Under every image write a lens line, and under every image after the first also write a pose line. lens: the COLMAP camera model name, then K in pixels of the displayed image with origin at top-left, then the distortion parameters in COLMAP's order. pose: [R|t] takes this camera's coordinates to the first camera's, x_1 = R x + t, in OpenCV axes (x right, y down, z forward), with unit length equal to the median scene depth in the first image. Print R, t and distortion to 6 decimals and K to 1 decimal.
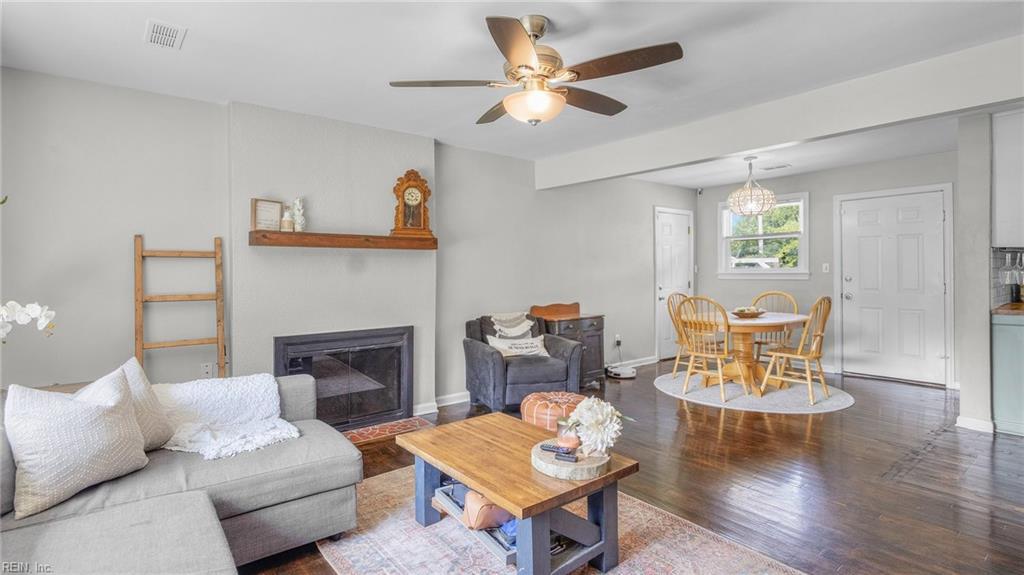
lens RADIAL K [[495.7, 0, 502.1], [0, 495.7, 268.8], [0, 0, 1]] dist [-0.000112, -0.000139]
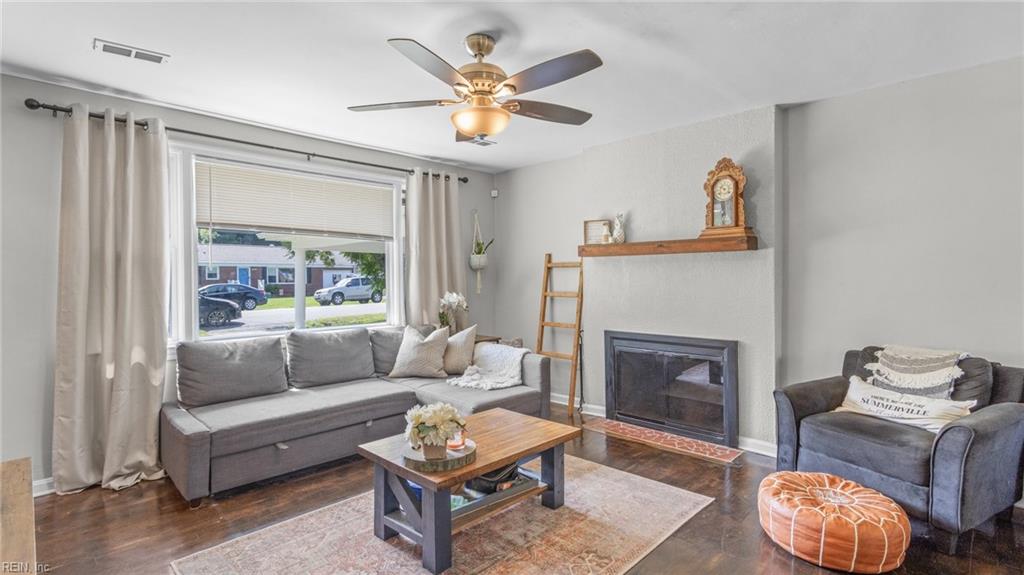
lens RADIAL K [[486.0, 0, 503.7], [0, 486.0, 277.6], [0, 0, 1]] dist [-0.000833, -0.000058]
pose [[0.111910, 0.006508, -0.993697, 0.503079], [0.011044, 0.999909, 0.007792, -0.003489], [0.993657, -0.011846, 0.111828, 0.433148]]
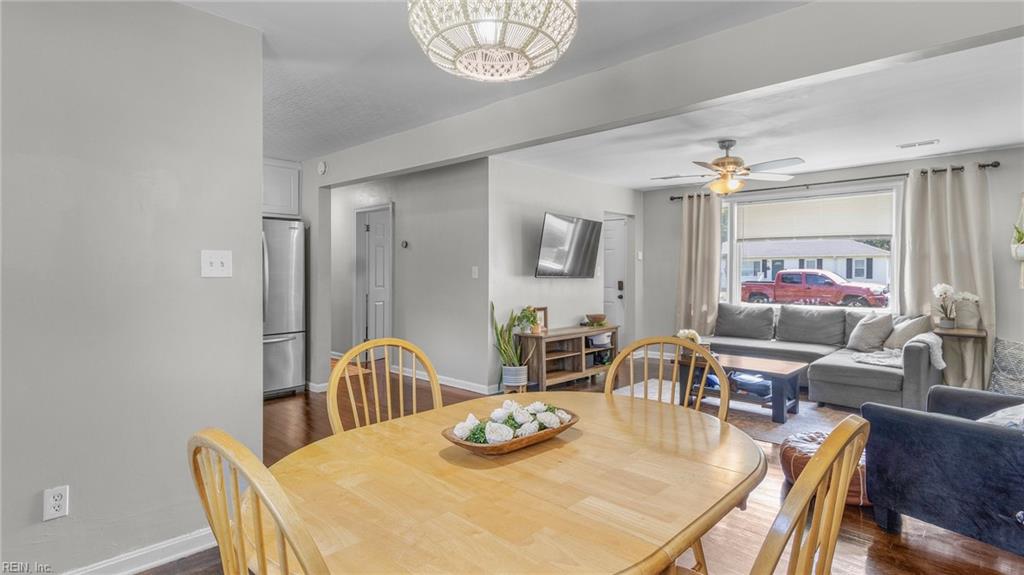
lens RADIAL K [[510.0, 0, 507.3], [0, 510.0, 276.2], [0, 0, 1]] dist [-0.001034, -0.000191]
pose [[-0.989781, 0.009990, -0.142246, 0.548228], [0.008964, 0.999929, 0.007848, -0.001966], [0.142314, 0.006493, -0.989800, 1.306563]]
